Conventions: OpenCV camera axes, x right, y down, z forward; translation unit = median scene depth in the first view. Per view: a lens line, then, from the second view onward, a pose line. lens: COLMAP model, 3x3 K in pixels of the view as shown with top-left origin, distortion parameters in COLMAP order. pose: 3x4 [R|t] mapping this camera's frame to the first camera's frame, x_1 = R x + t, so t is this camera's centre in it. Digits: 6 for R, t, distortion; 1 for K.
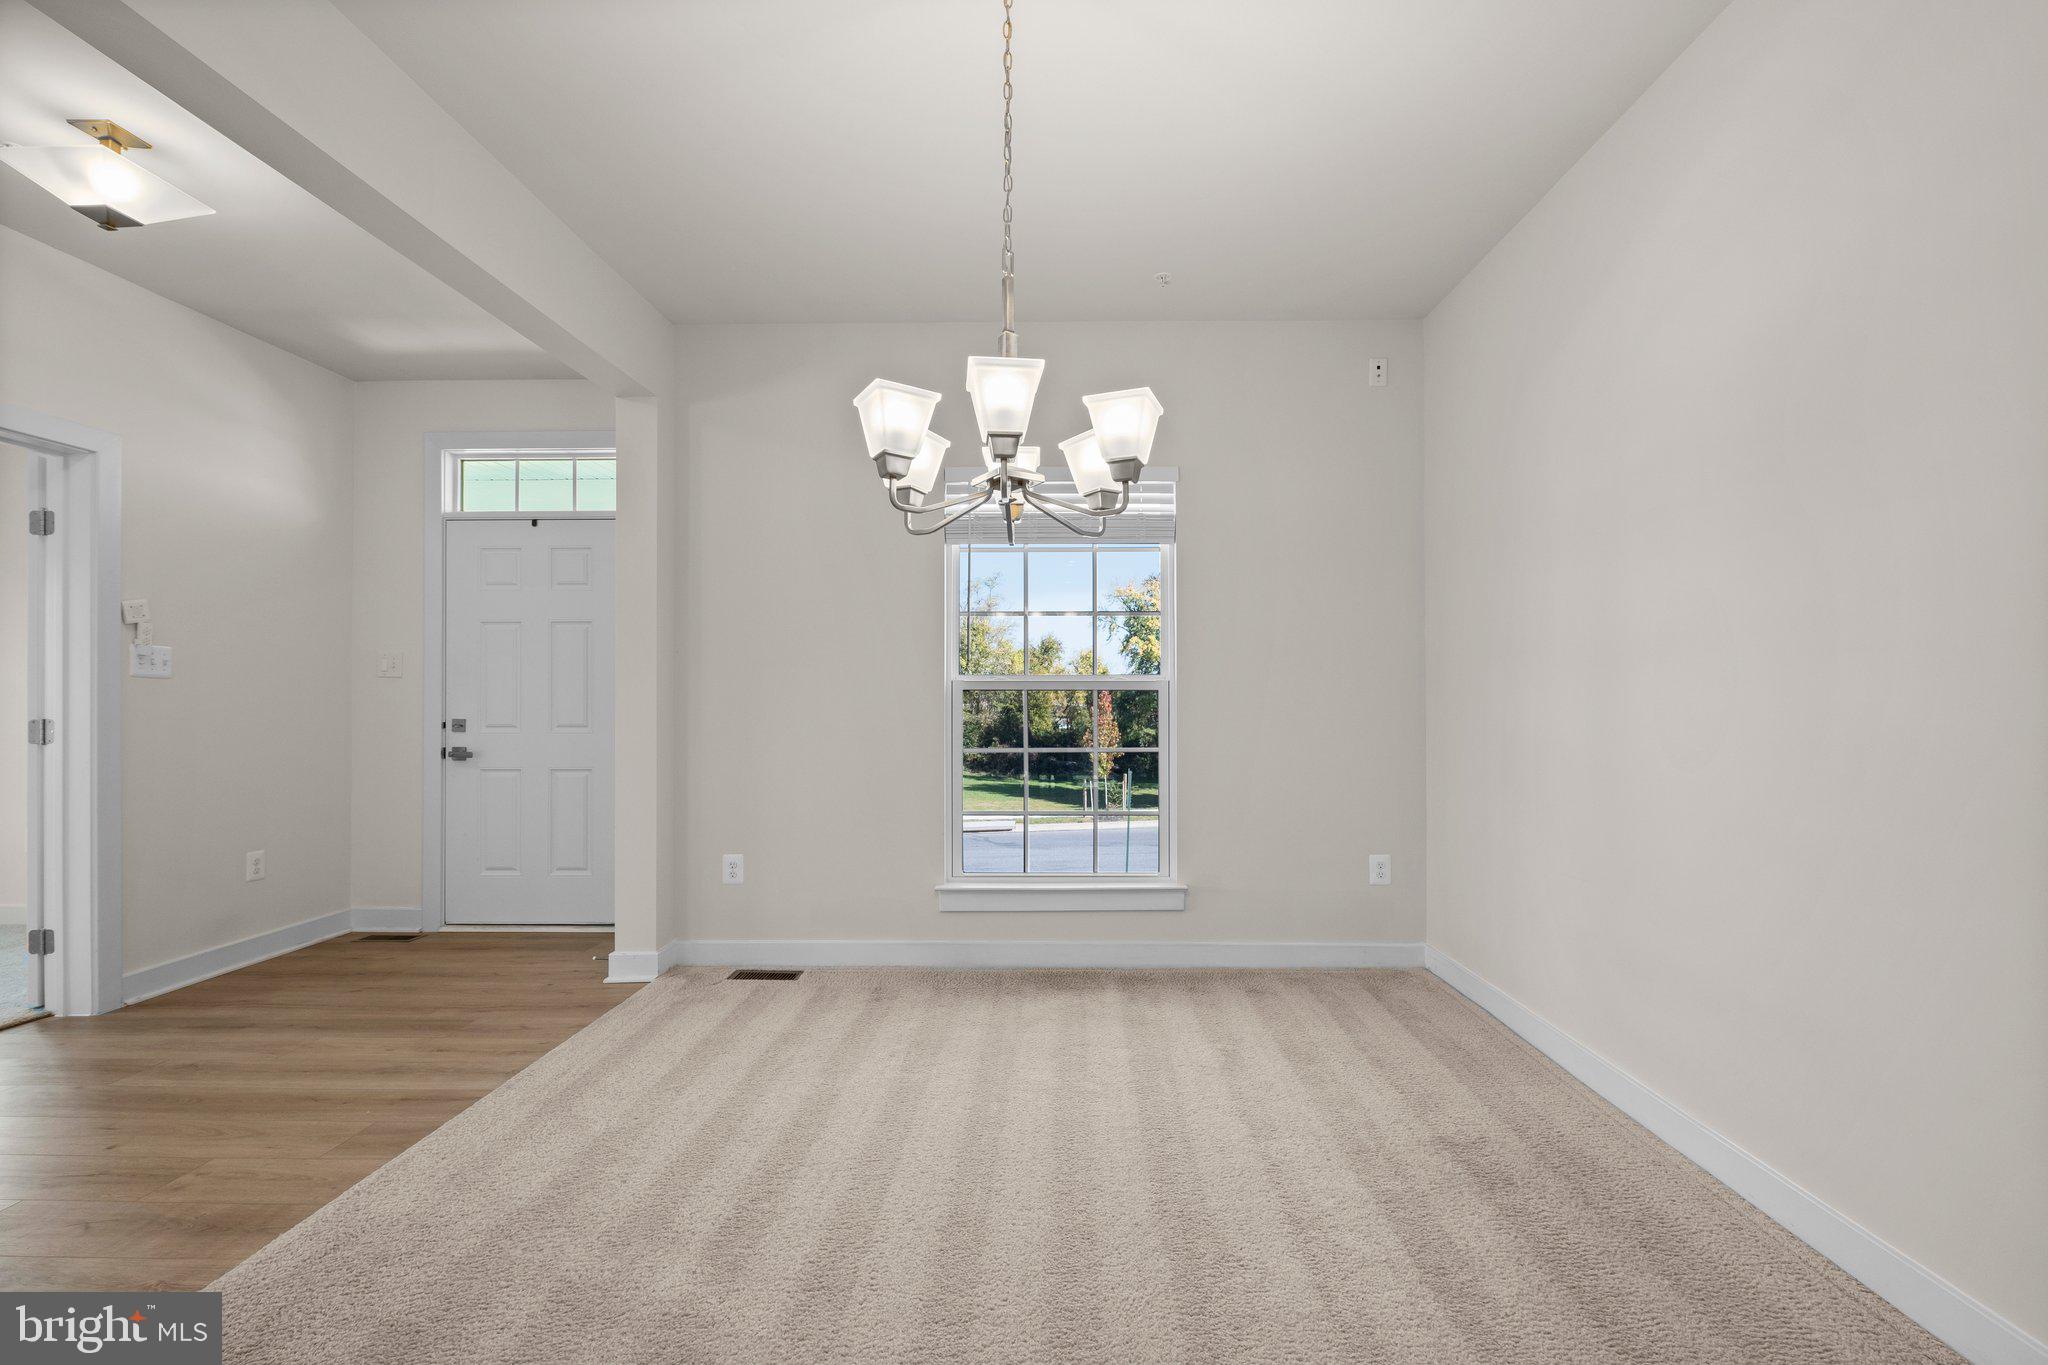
lens RADIAL K [[899.8, 0, 991.3], [0, 899.8, 695.2], [0, 0, 1]] dist [0.004521, -0.003005]
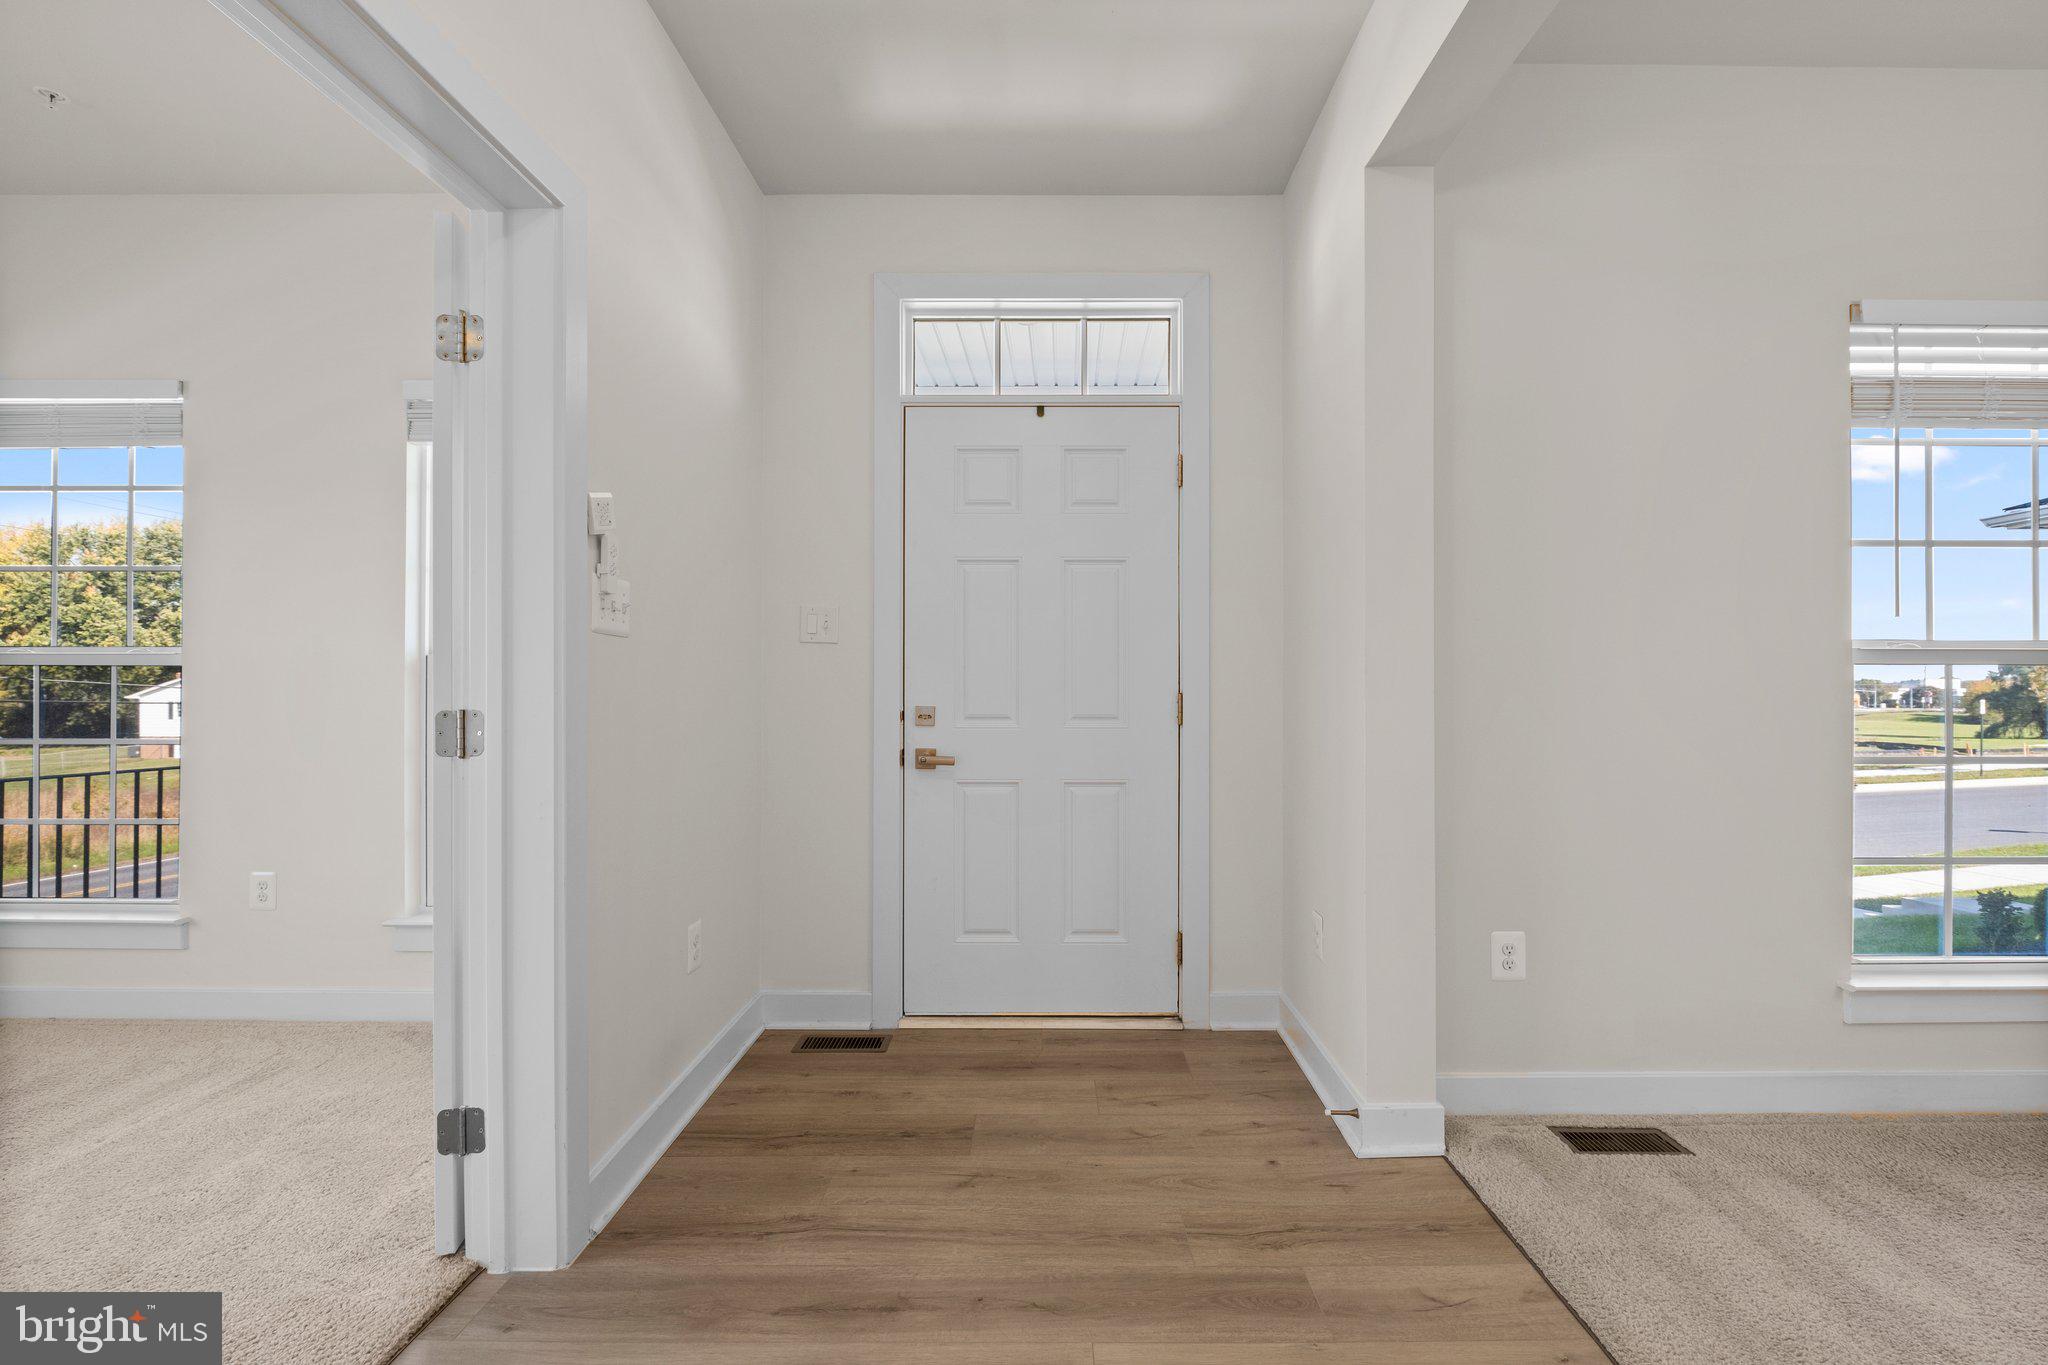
lens RADIAL K [[899.8, 0, 1024.7], [0, 899.8, 682.3], [0, 0, 1]] dist [0.004521, -0.003005]
pose [[0.999621, 0.003882, 0.027249, -0.655531], [-0.004055, 0.999972, 0.006307, 0.004995], [-0.027224, -0.006415, 0.999609, 0.411838]]
